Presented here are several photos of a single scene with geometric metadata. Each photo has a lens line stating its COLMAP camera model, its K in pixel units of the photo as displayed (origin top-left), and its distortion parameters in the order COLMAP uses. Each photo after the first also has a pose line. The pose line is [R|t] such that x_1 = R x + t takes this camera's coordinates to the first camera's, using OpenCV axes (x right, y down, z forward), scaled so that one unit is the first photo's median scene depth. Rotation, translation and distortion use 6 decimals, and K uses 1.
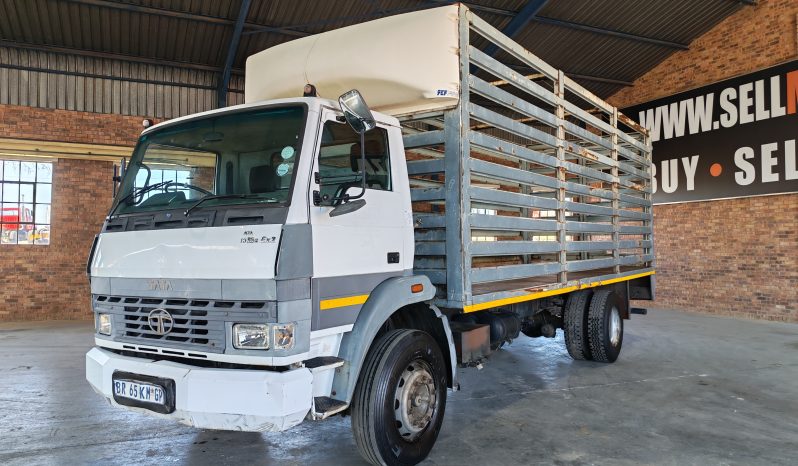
lens RADIAL K [[647.6, 0, 388.4], [0, 647.6, 232.5], [0, 0, 1]] dist [0.053737, -0.066906]
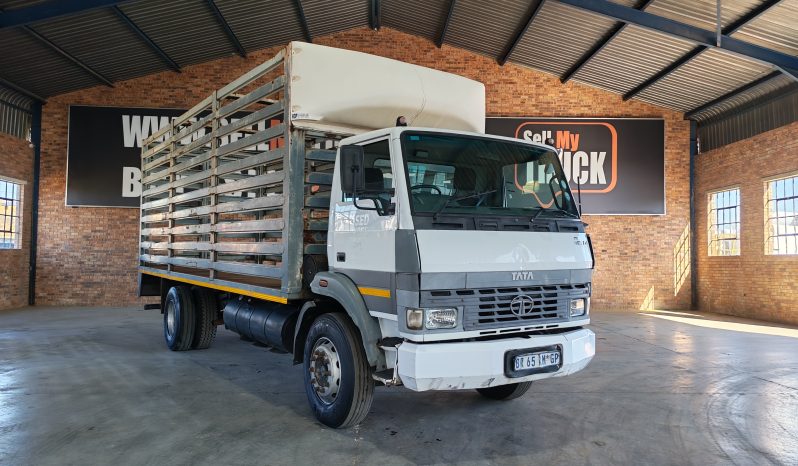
lens RADIAL K [[647.6, 0, 409.9], [0, 647.6, 232.3], [0, 0, 1]] dist [0.053737, -0.066906]
pose [[0.377619, 0.046361, 0.924800, -1.553553], [-0.044971, 0.998485, -0.031693, 0.046110], [-0.924869, -0.029621, 0.379132, 0.720820]]
